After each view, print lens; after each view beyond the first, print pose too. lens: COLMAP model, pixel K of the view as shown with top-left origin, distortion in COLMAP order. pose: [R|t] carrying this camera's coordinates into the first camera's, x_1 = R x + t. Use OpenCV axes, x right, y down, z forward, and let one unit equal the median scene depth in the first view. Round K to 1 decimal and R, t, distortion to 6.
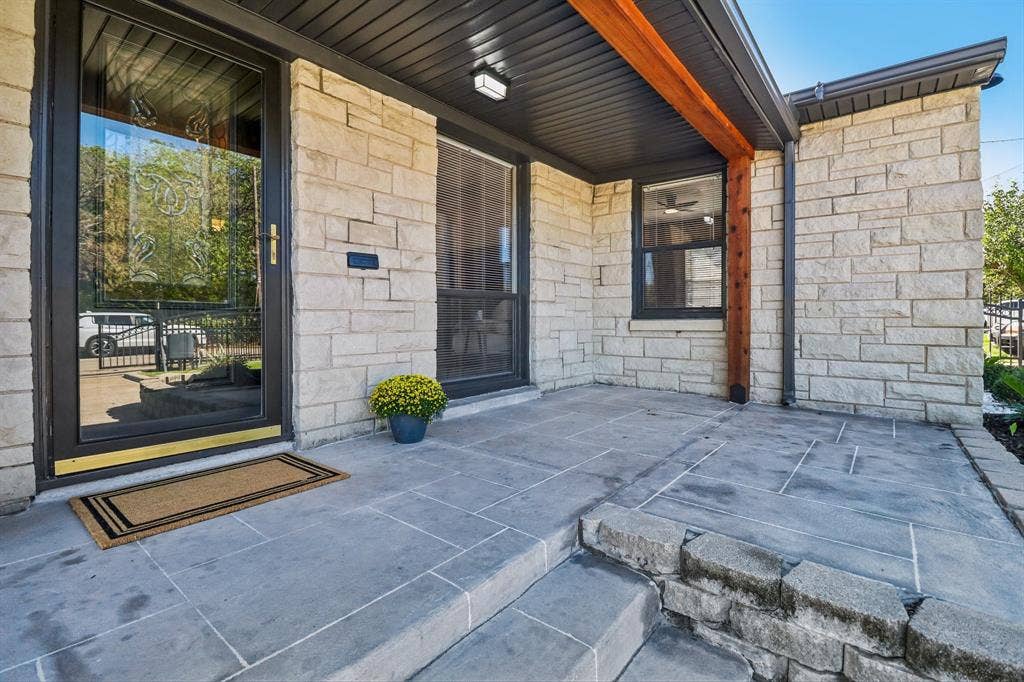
lens RADIAL K [[476.6, 0, 512.7], [0, 476.6, 322.5], [0, 0, 1]] dist [0.092900, -0.028951]
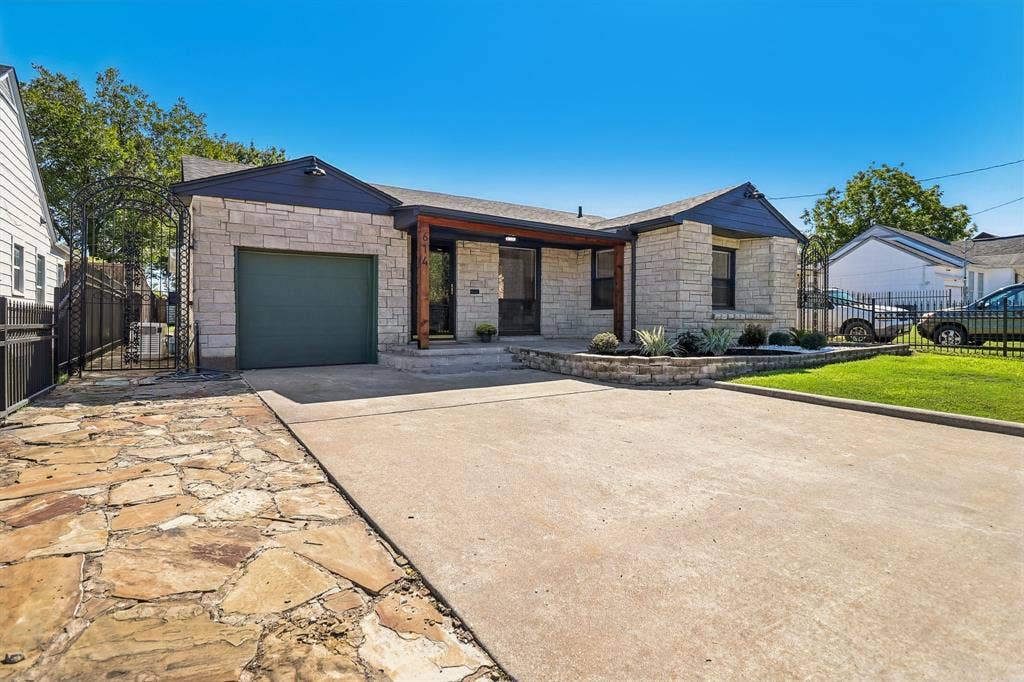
lens RADIAL K [[476.6, 0, 512.7], [0, 476.6, 322.5], [0, 0, 1]] dist [0.092900, -0.028951]
pose [[0.953783, 0.005992, -0.300436, 0.840974], [-0.004540, 0.999974, 0.005531, 0.063242], [0.300461, -0.003912, 0.953786, -1.874719]]
